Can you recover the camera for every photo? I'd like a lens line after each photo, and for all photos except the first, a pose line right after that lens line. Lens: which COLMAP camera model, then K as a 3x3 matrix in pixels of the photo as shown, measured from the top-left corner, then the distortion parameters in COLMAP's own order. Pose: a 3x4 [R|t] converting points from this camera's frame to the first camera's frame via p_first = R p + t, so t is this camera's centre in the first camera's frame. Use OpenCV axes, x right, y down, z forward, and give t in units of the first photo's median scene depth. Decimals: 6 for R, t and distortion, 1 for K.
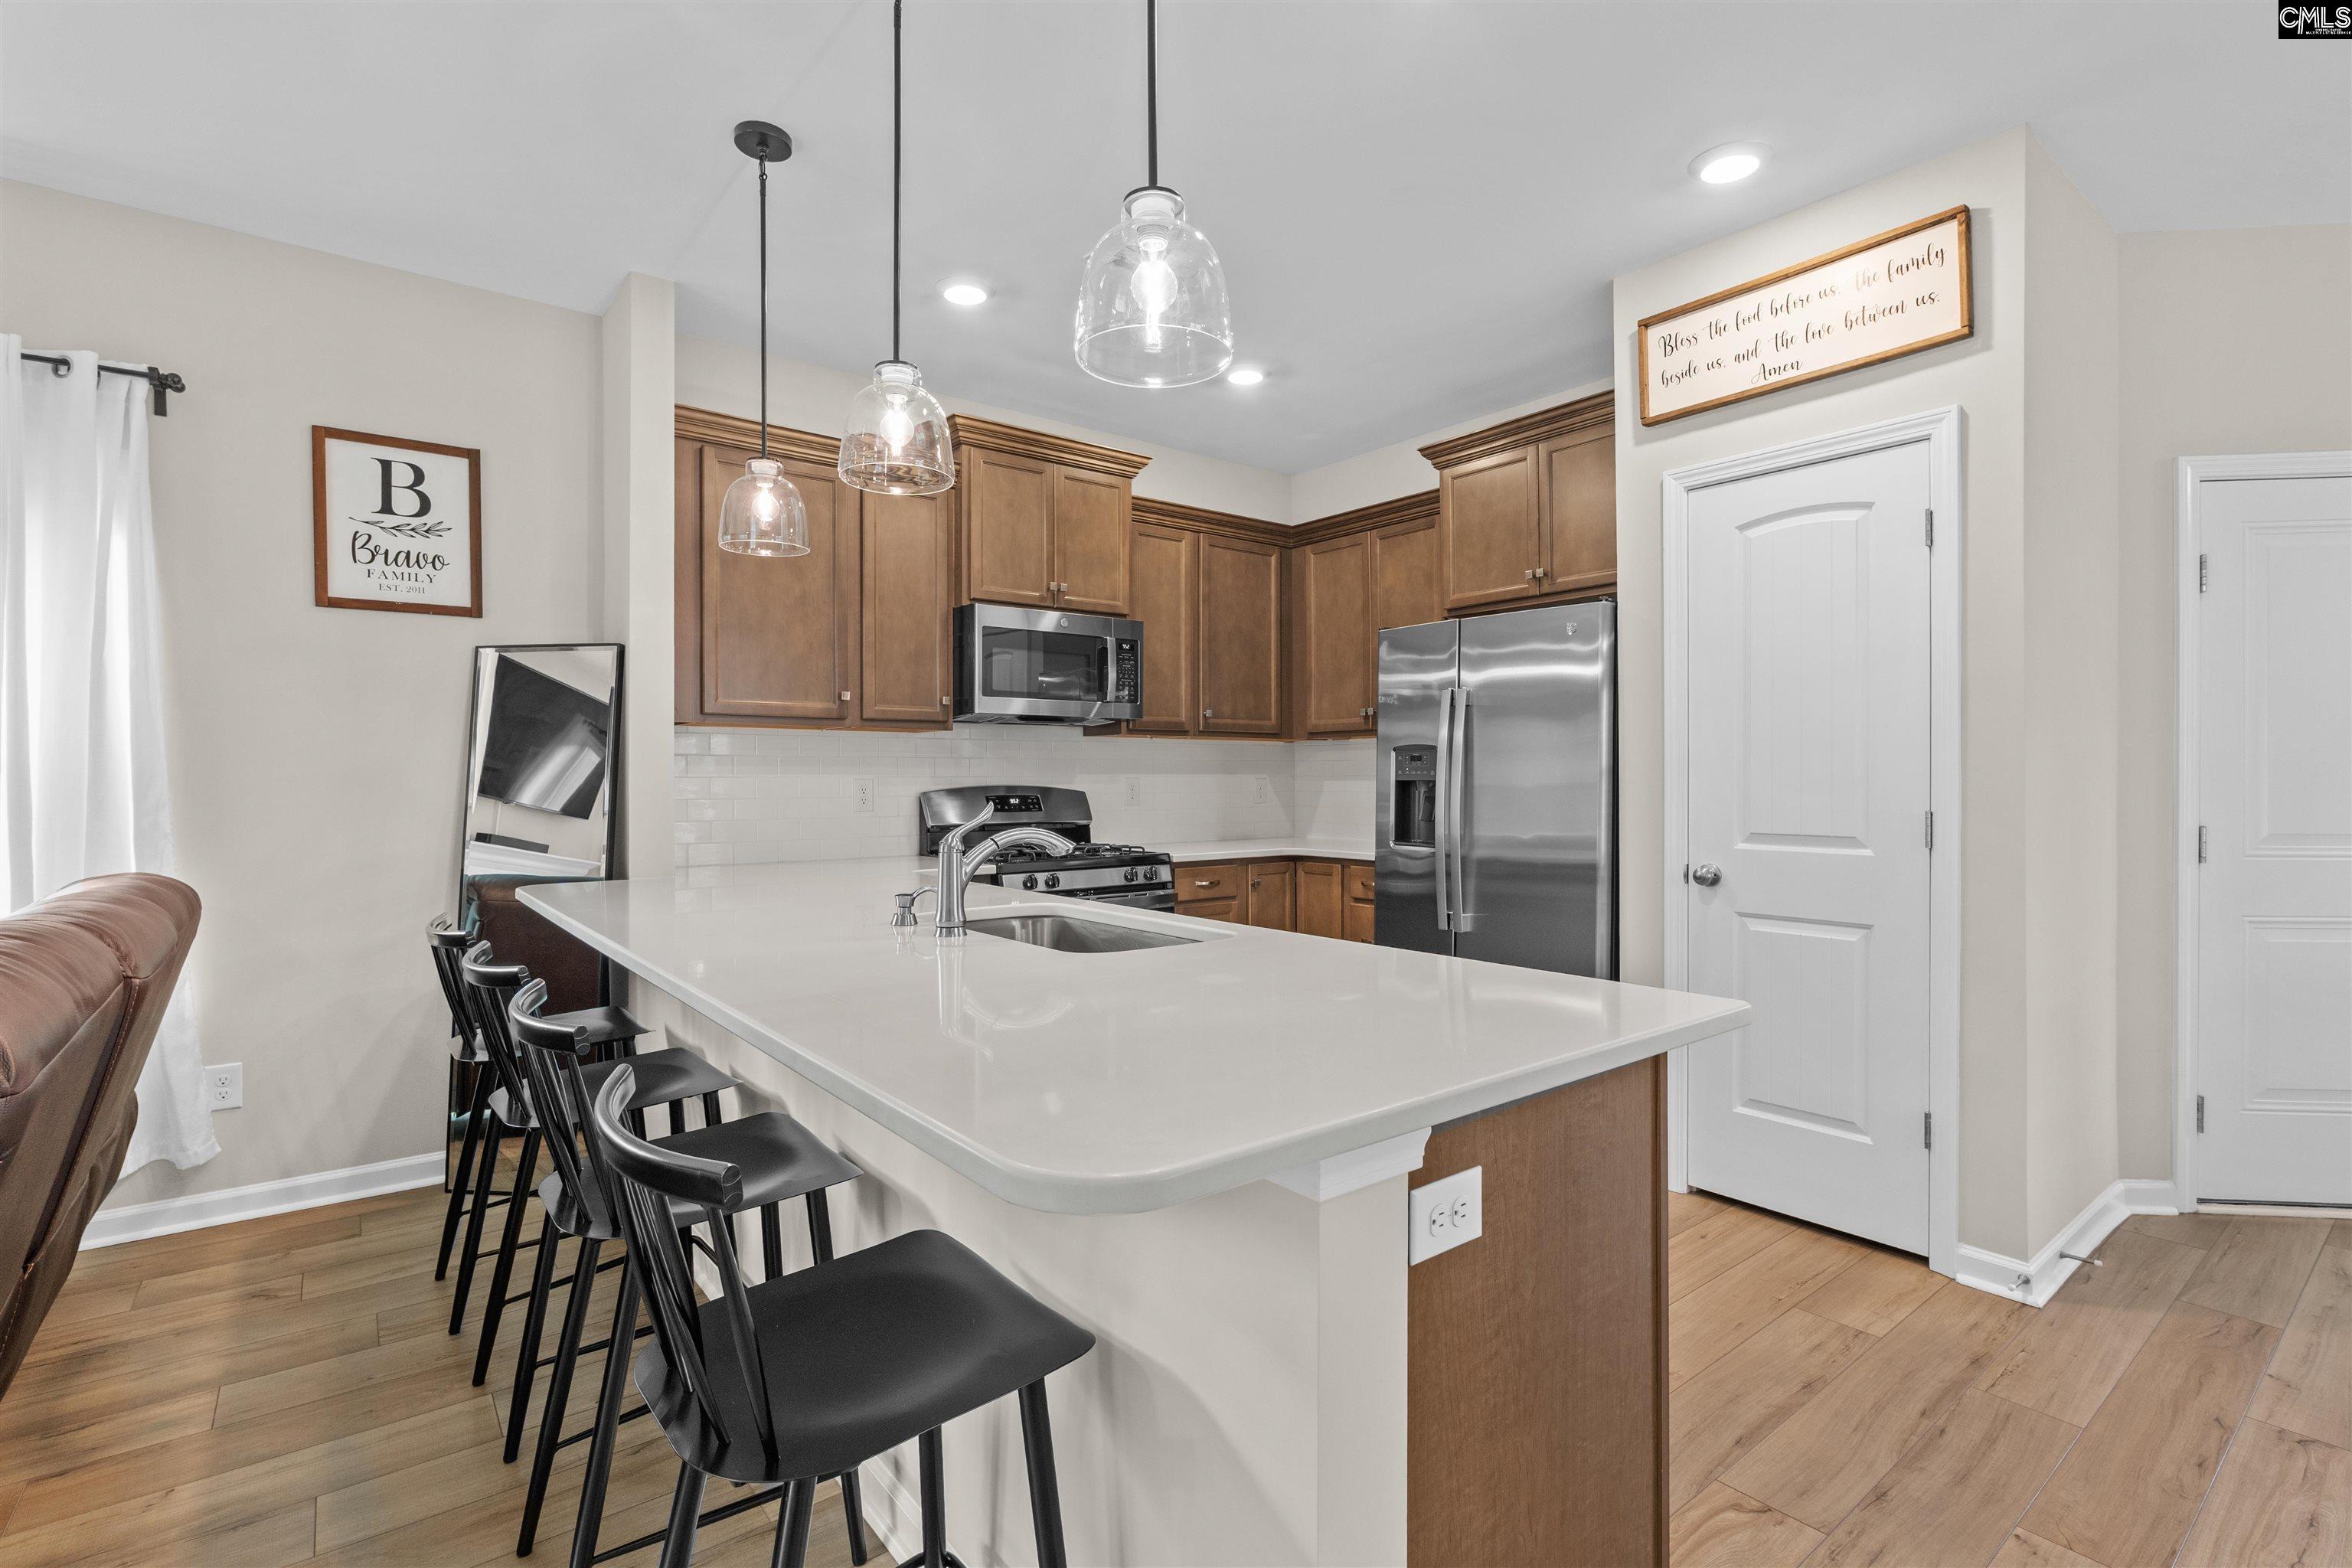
lens RADIAL K [[1072.7, 0, 1176.0], [0, 1072.7, 784.0], [0, 0, 1]] dist [-0.004455, -0.000246]
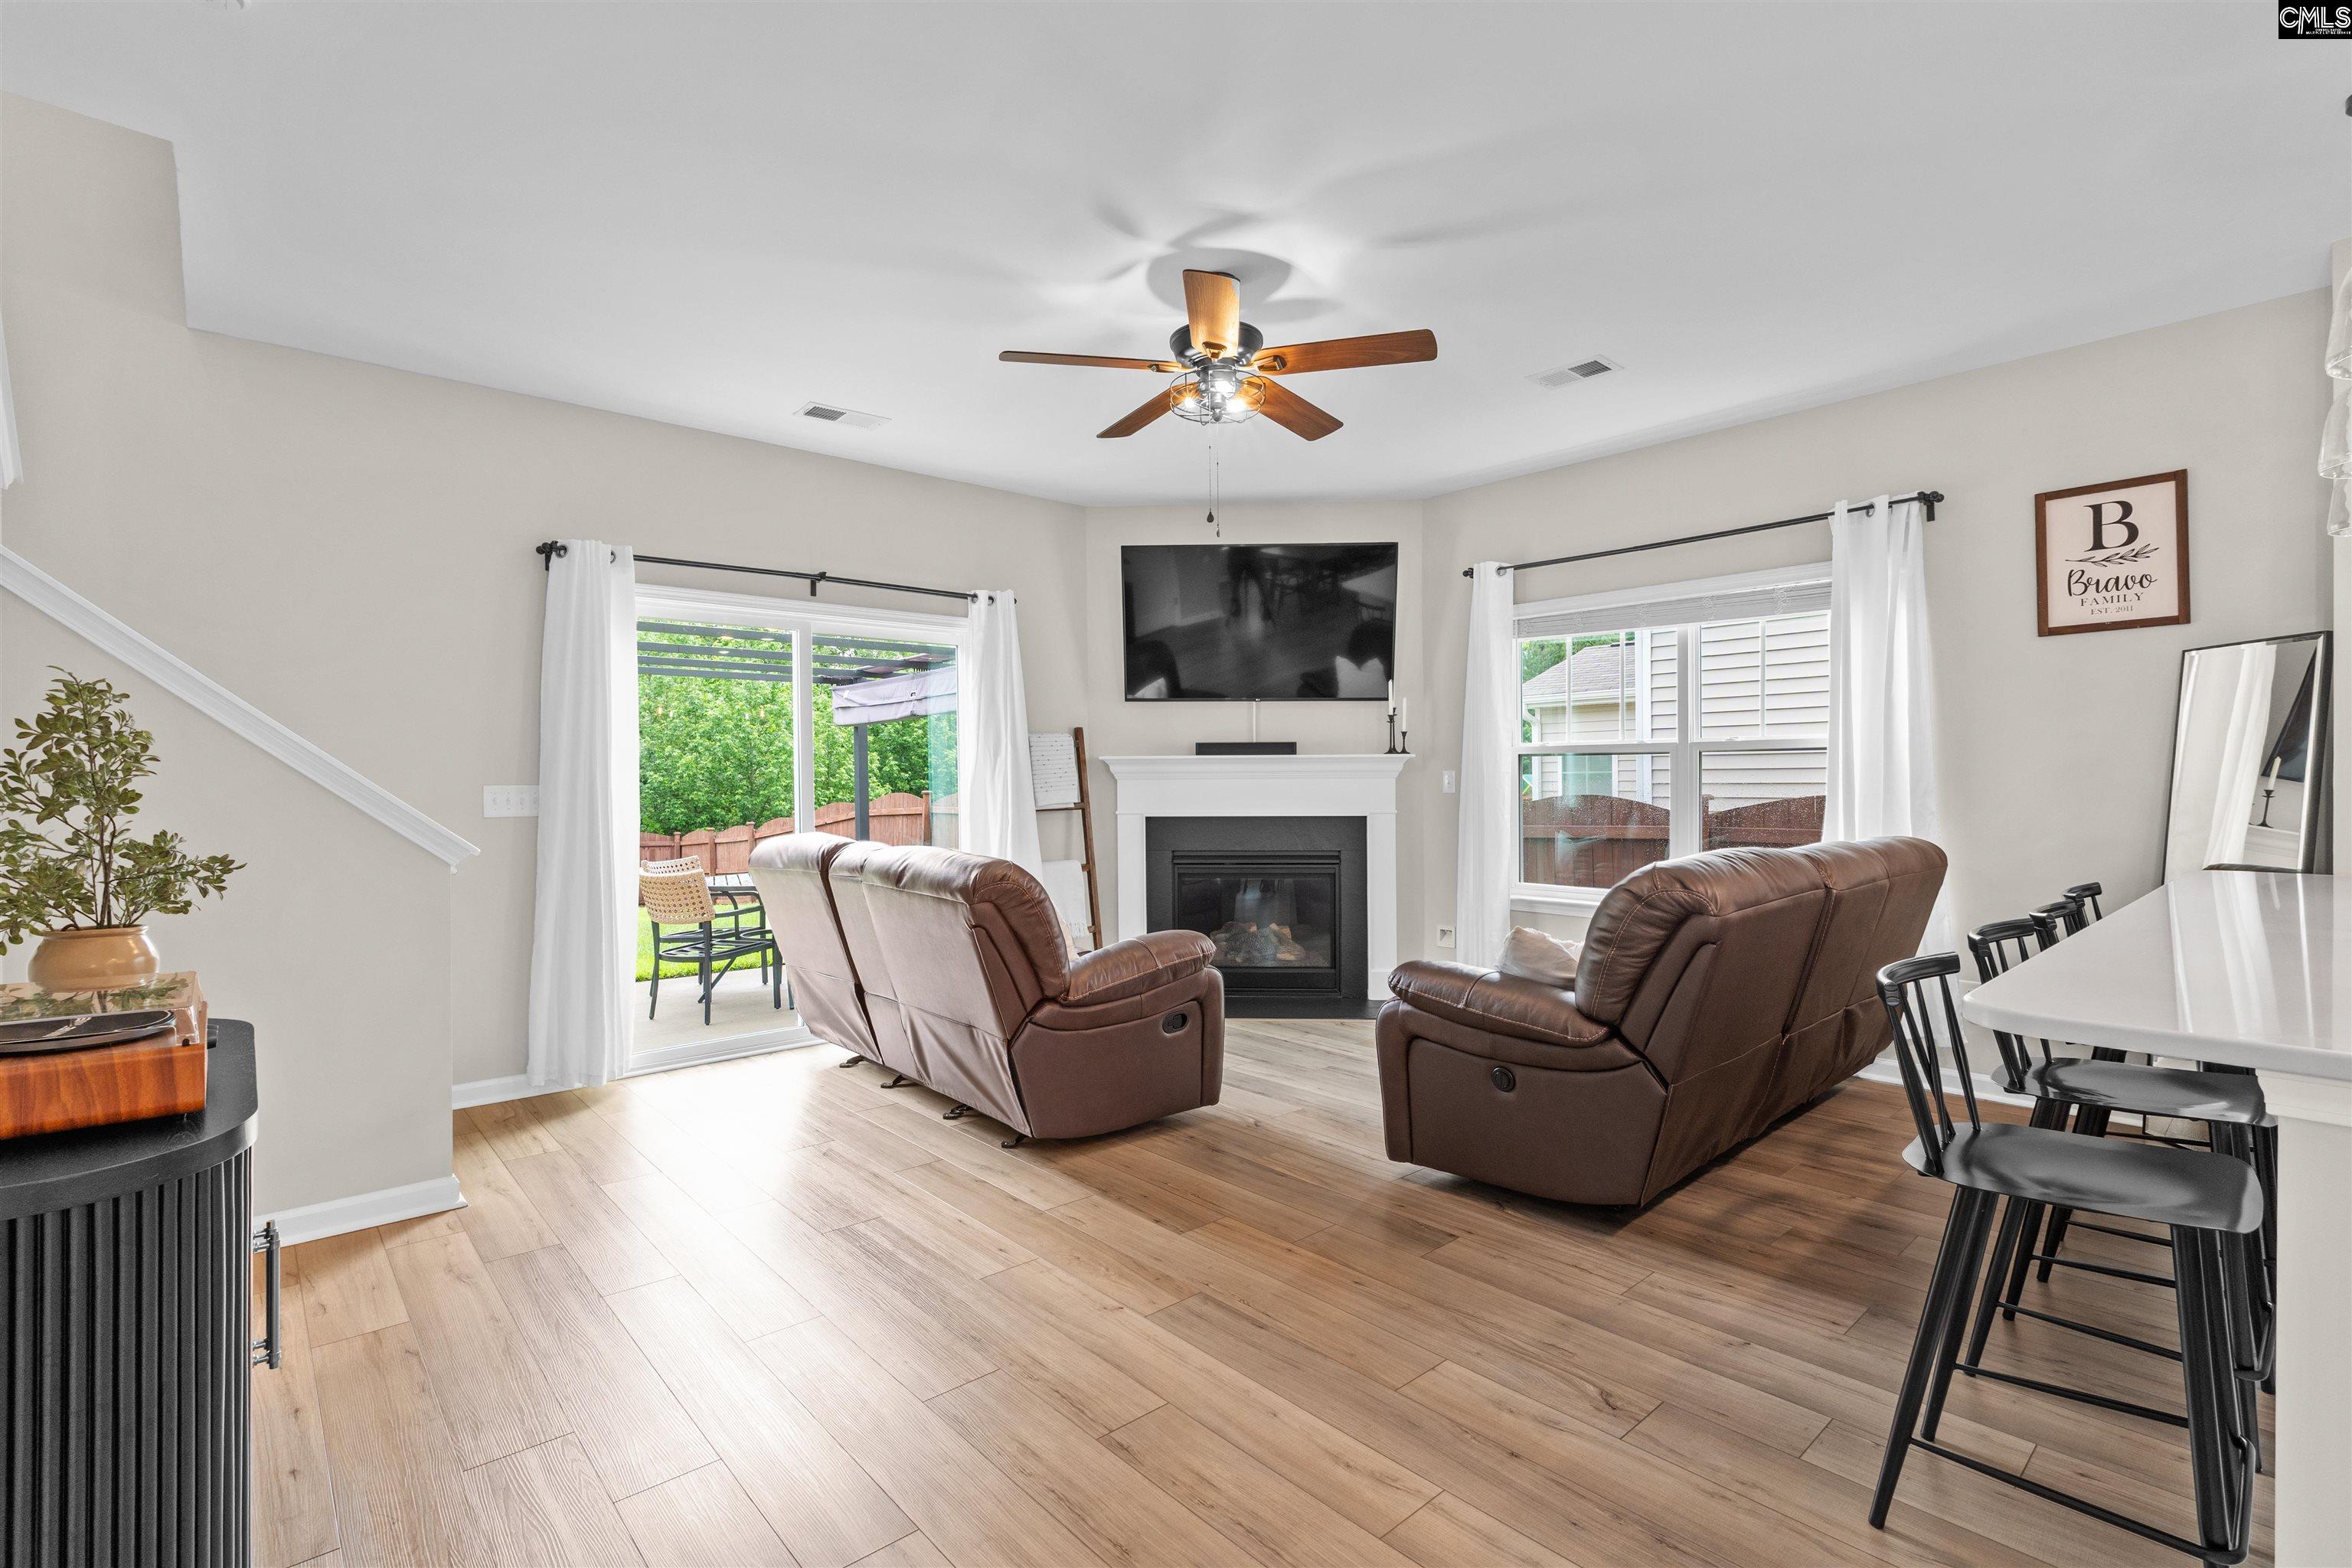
lens RADIAL K [[1062.9, 0, 1143.4], [0, 1062.9, 789.0], [0, 0, 1]] dist [-0.000658, -0.000187]
pose [[0.043806, 0.012404, -0.998963, 0.401365], [0.007794, 0.999888, 0.012757, -0.009528], [0.999010, -0.008345, 0.043704, -0.114789]]
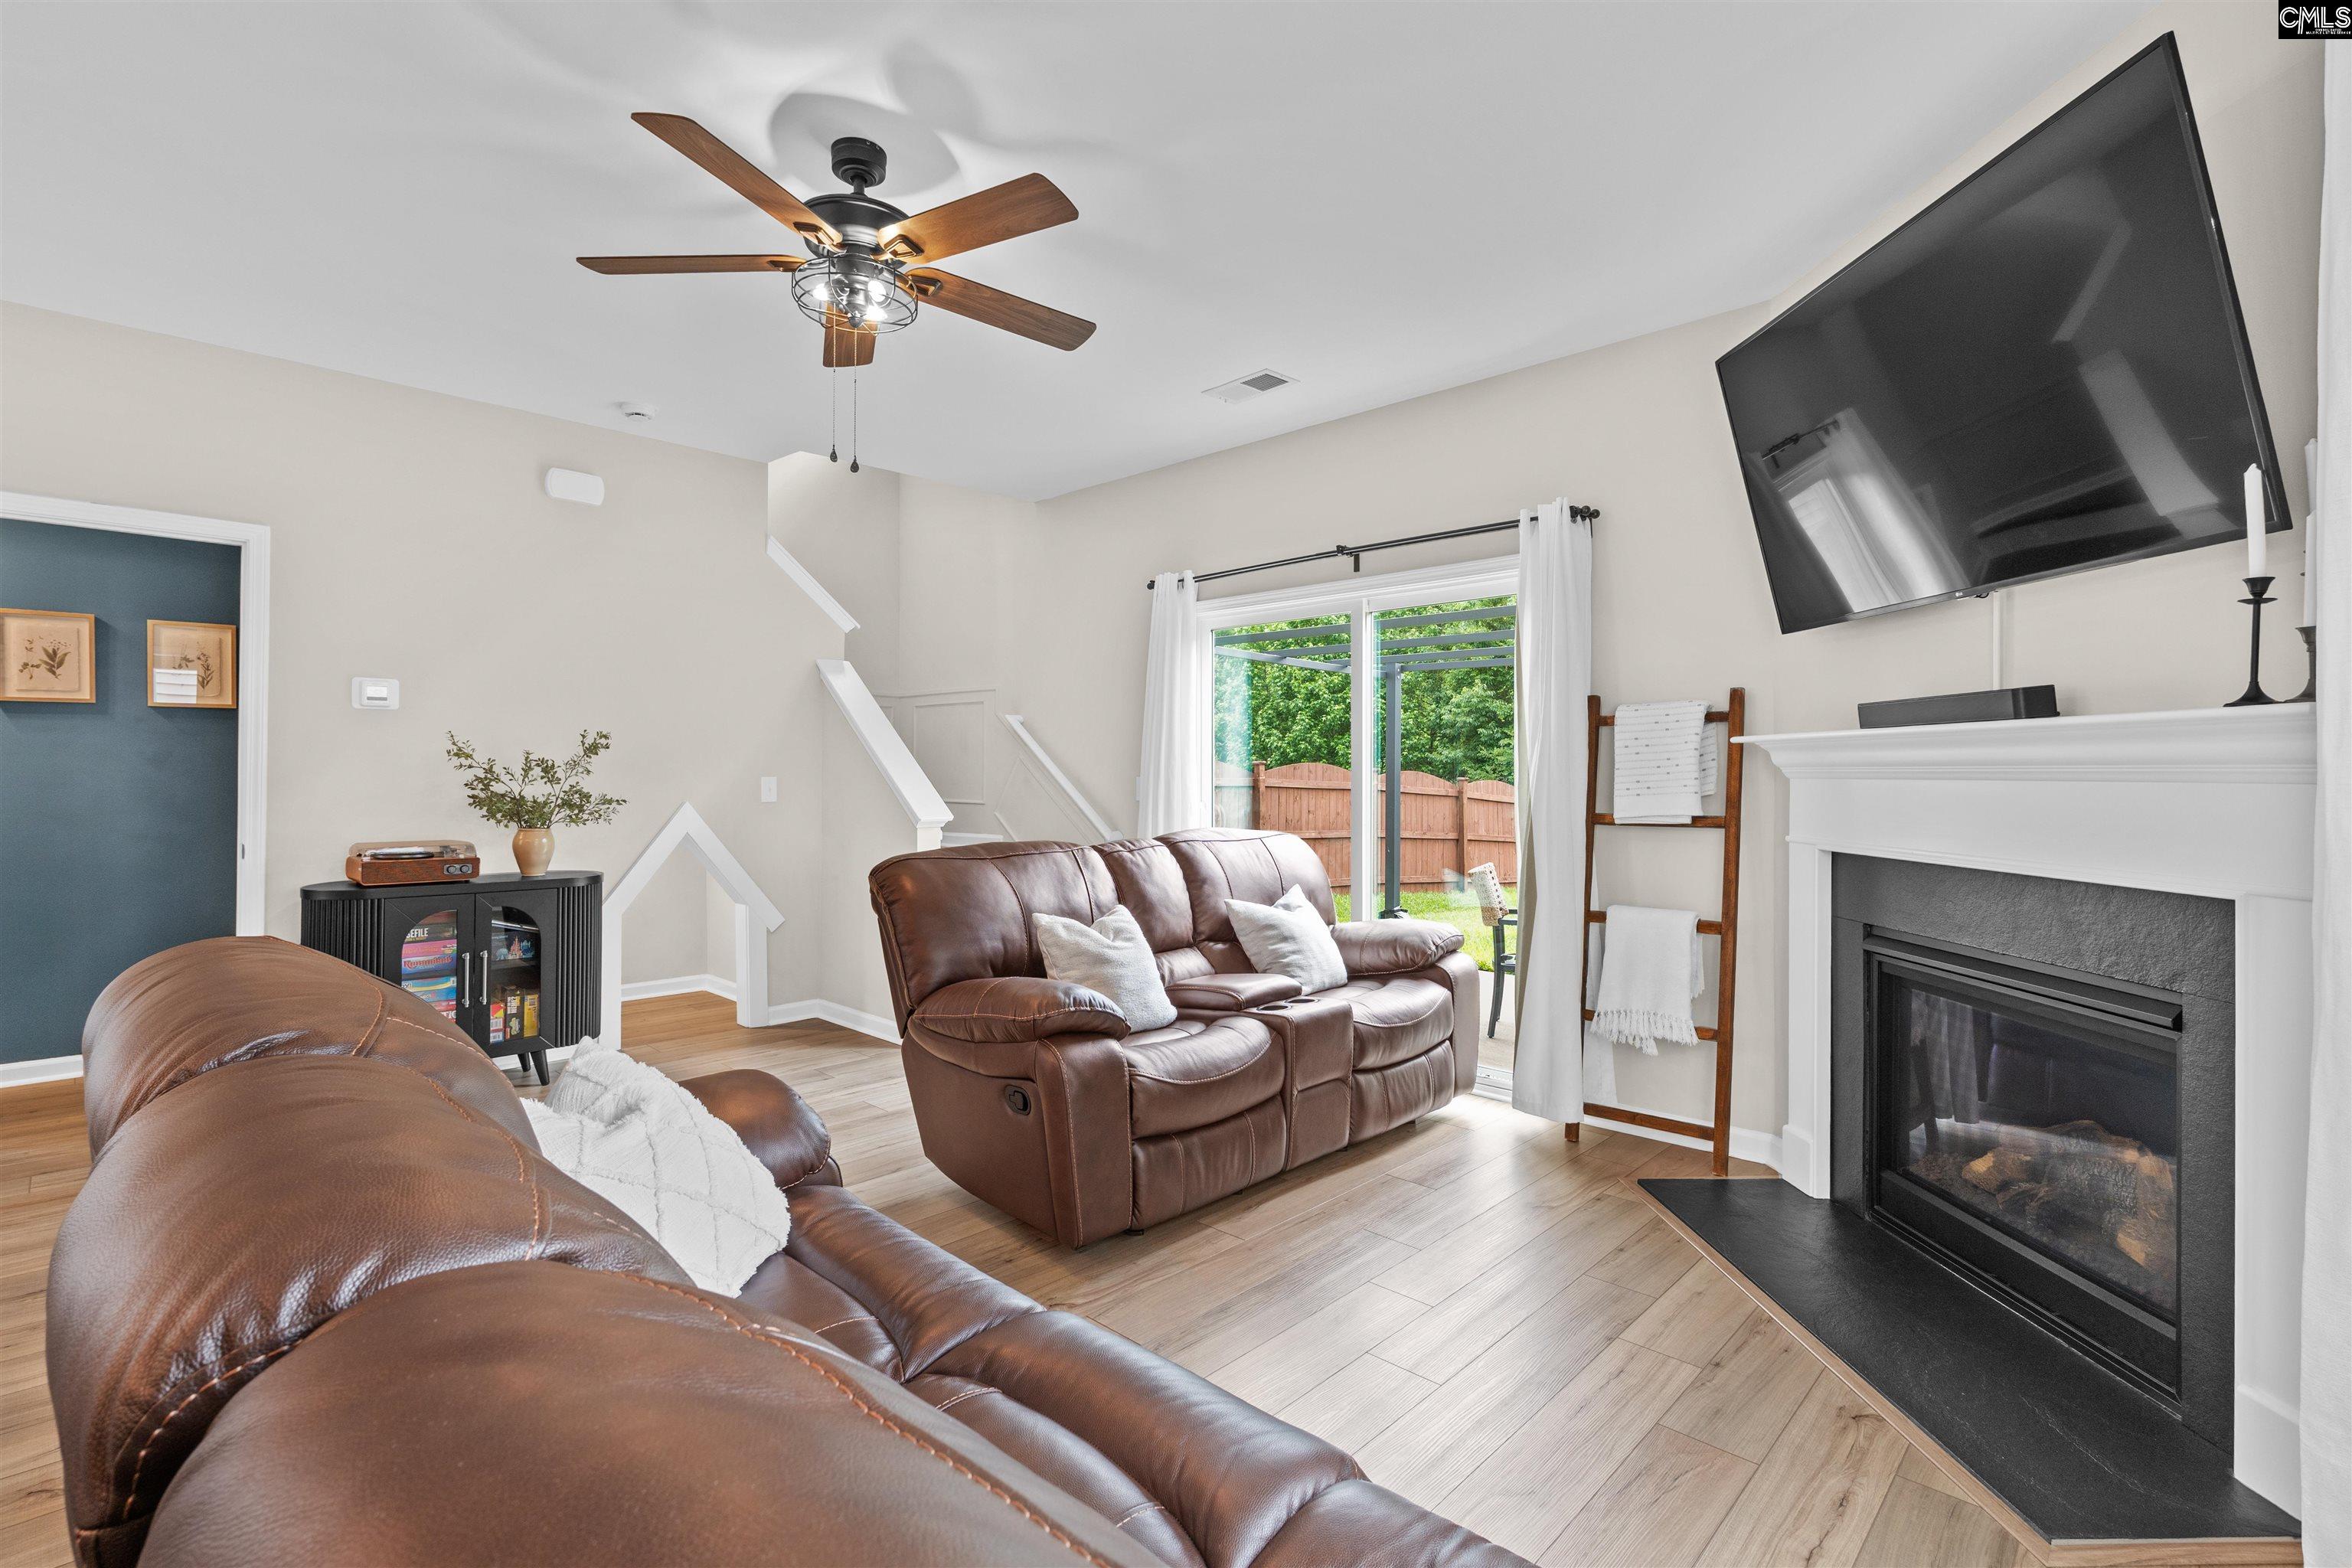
lens RADIAL K [[1123.5, 0, 1176.0], [0, 1123.5, 784.0], [0, 0, 1]] dist [-0.000956, 0.000016]
pose [[-0.989508, 0.010168, -0.144119, -0.735198], [0.009193, 0.999930, 0.007430, -0.011087], [0.144184, 0.006027, -0.989533, 0.900825]]
